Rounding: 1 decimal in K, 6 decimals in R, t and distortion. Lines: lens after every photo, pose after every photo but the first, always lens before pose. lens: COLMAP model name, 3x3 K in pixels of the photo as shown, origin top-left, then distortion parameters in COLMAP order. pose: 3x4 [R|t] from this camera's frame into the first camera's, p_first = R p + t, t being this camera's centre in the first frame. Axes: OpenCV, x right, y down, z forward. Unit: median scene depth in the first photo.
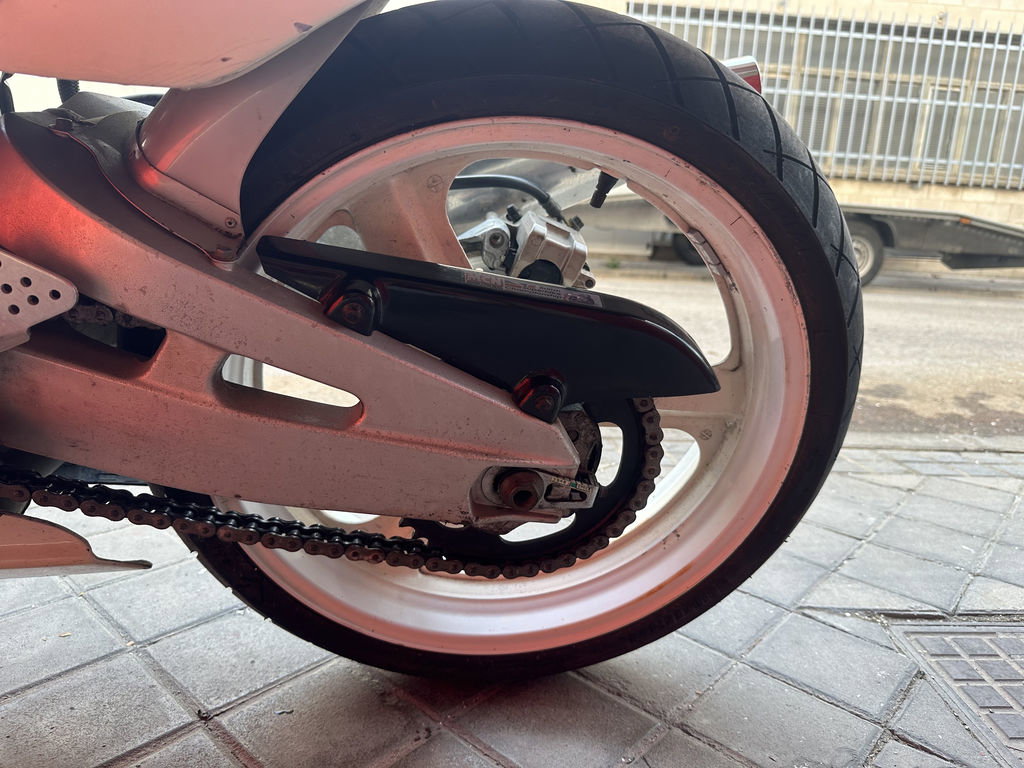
lens RADIAL K [[761.7, 0, 538.4], [0, 761.7, 380.3], [0, 0, 1]] dist [0.004117, -0.001189]
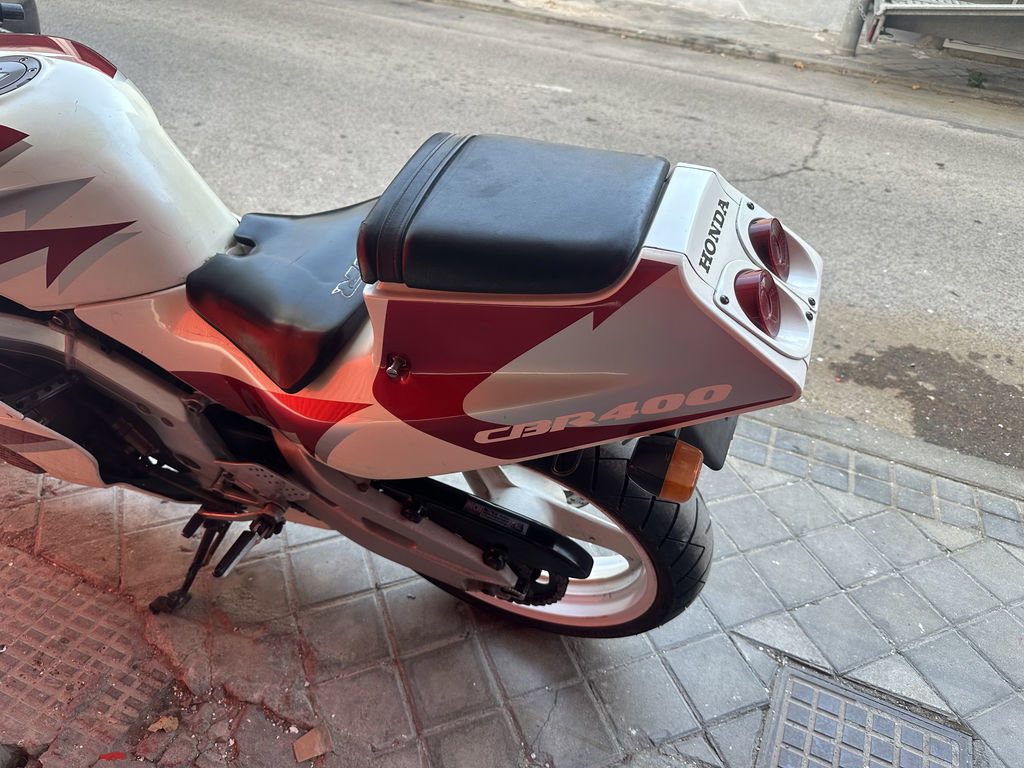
lens RADIAL K [[732.2, 0, 527.2], [0, 732.2, 385.1], [0, 0, 1]] dist [-0.004955, -0.004160]
pose [[0.884175, 0.286987, -0.368609, 0.336466], [-0.139752, 0.915409, 0.377487, -0.584243], [0.445762, -0.282251, 0.849489, -0.265141]]
